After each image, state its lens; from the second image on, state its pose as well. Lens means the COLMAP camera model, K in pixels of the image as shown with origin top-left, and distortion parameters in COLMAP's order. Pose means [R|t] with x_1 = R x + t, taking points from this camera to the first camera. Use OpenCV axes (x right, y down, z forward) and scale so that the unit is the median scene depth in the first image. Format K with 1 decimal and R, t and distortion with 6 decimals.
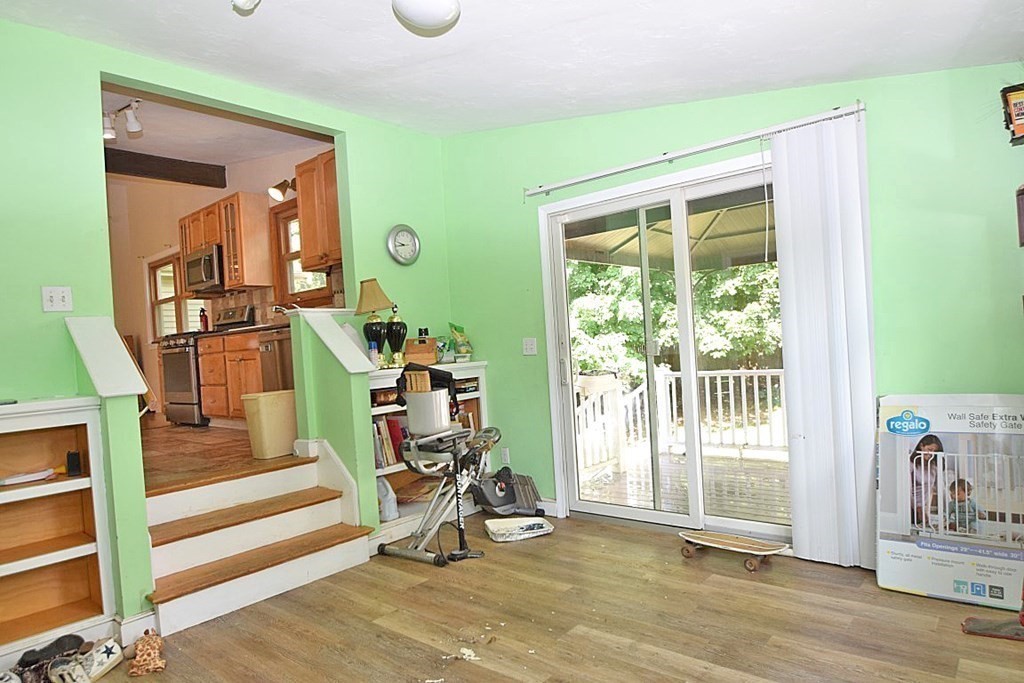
lens RADIAL K [[616.5, 0, 512.9], [0, 616.5, 353.4], [0, 0, 1]] dist [0.000541, 0.000245]
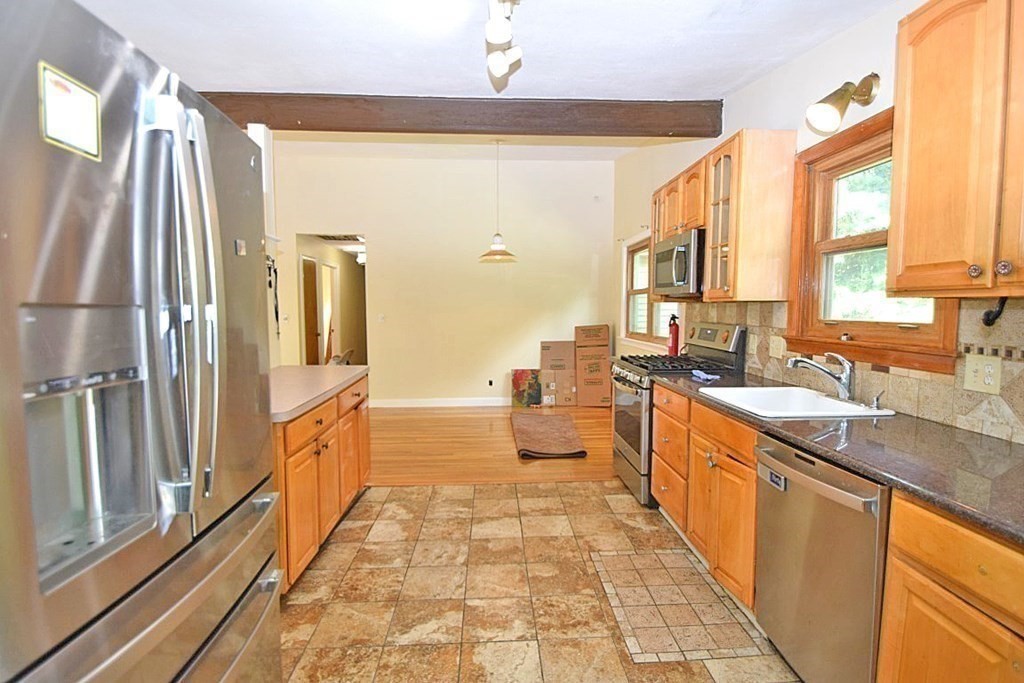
lens RADIAL K [[507.9, 0, 515.5], [0, 507.9, 345.2], [0, 0, 1]] dist [-0.000273, 0.000040]
pose [[0.694157, 0.117372, -0.710190, -0.223871], [-0.053475, 0.992299, 0.111727, -0.103917], [0.717835, -0.039579, 0.695088, 0.494004]]
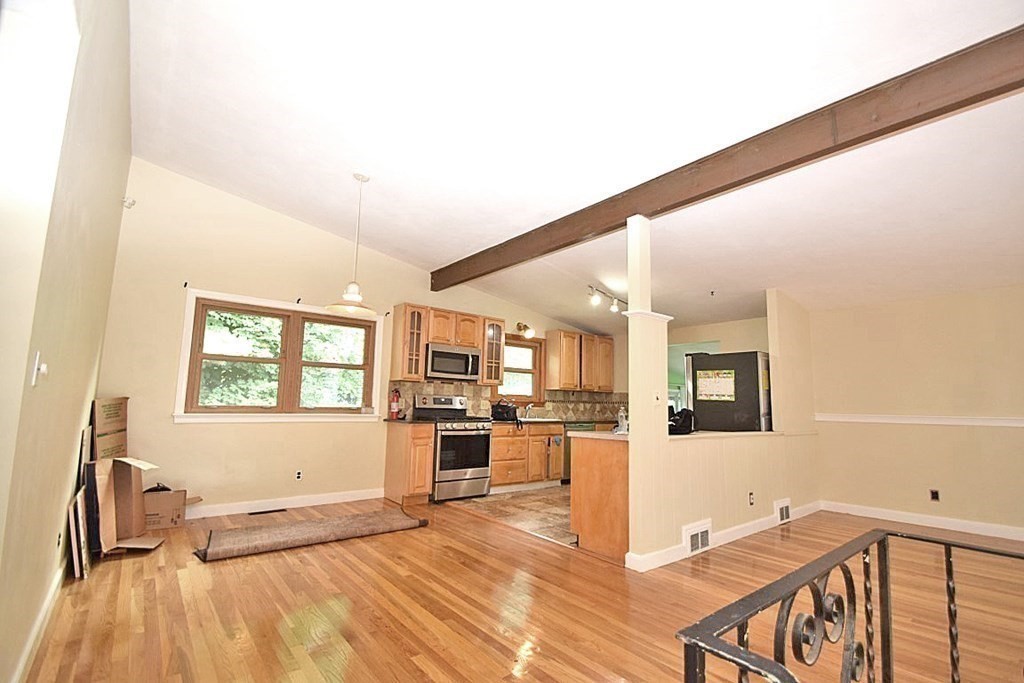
lens RADIAL K [[462.4, 0, 523.0], [0, 462.4, 346.2], [0, 0, 1]] dist [0.000004, 0.000003]
pose [[0.164293, 0.193037, 0.967339, -1.359022], [-0.020903, 0.981126, -0.192238, 0.001572], [-0.986190, 0.011363, 0.165227, 0.731859]]
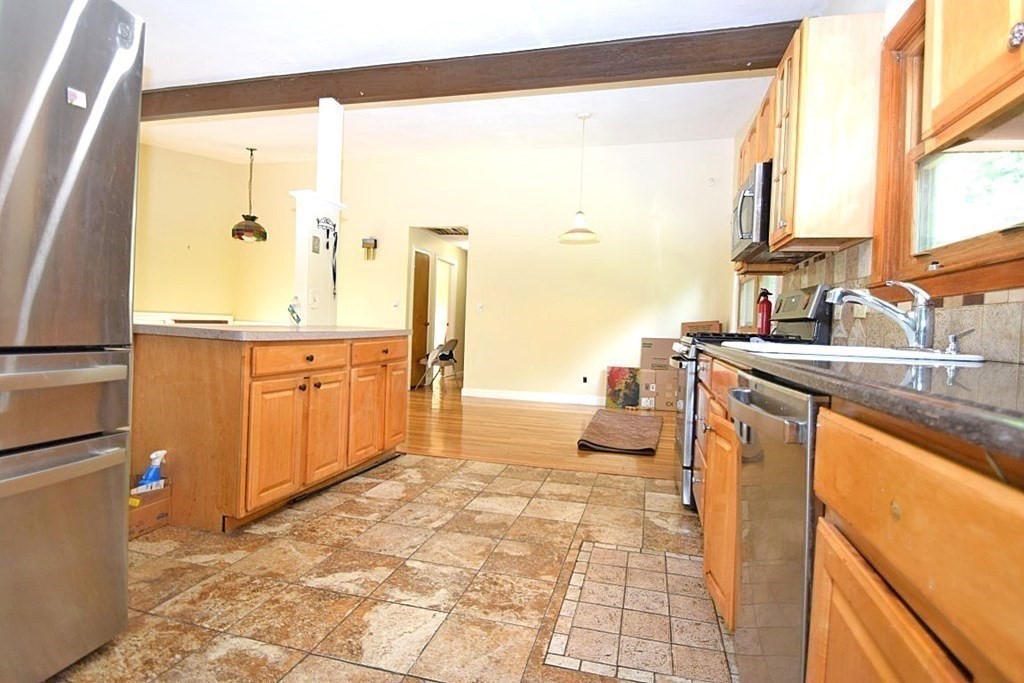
lens RADIAL K [[507.7, 0, 516.1], [0, 507.7, 332.7], [0, 0, 1]] dist [-0.003627, -0.001278]
pose [[0.441318, 0.092725, -0.892547, -0.184618], [-0.077134, 0.994885, 0.065218, -0.049580], [0.894029, 0.040064, 0.446213, 0.624679]]
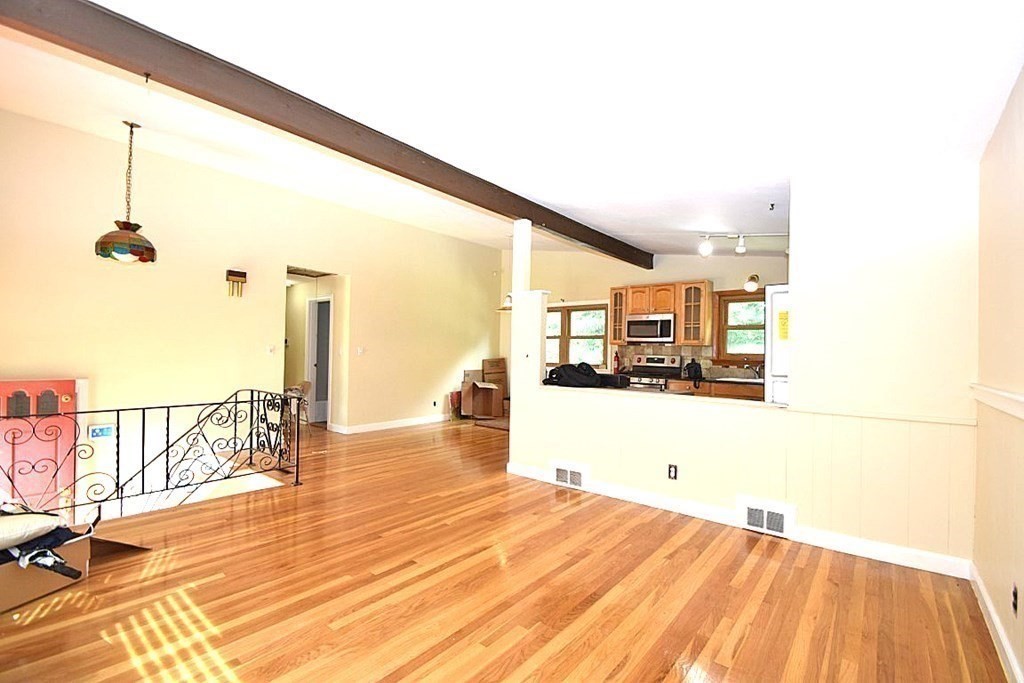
lens RADIAL K [[451.5, 0, 517.3], [0, 451.5, 347.7], [0, 0, 1]] dist [0.031506, -0.019059]
pose [[0.996115, 0.084591, 0.024472, -0.832969], [-0.083905, 0.996085, -0.027847, -0.036716], [-0.026732, 0.025685, 0.999313, -0.029006]]
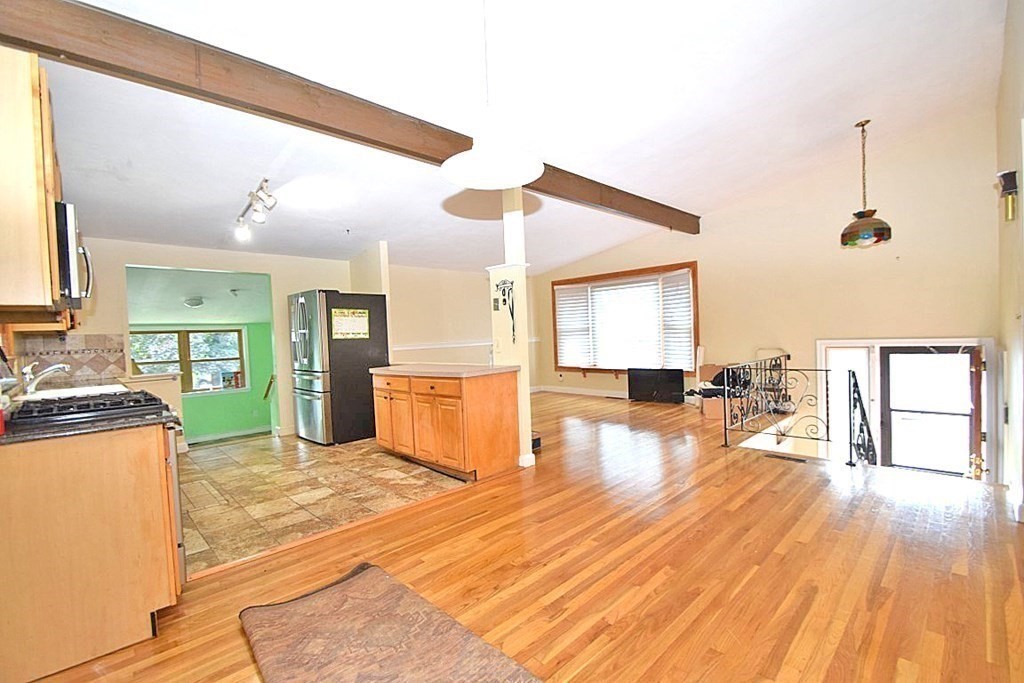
lens RADIAL K [[451.5, 0, 517.3], [0, 451.5, 347.7], [0, 0, 1]] dist [0.031506, -0.019059]
pose [[-0.990855, 0.104504, 0.085357, -0.864847], [0.108400, 0.993205, 0.042348, -0.054002], [-0.080352, 0.051214, -0.995450, 1.326213]]
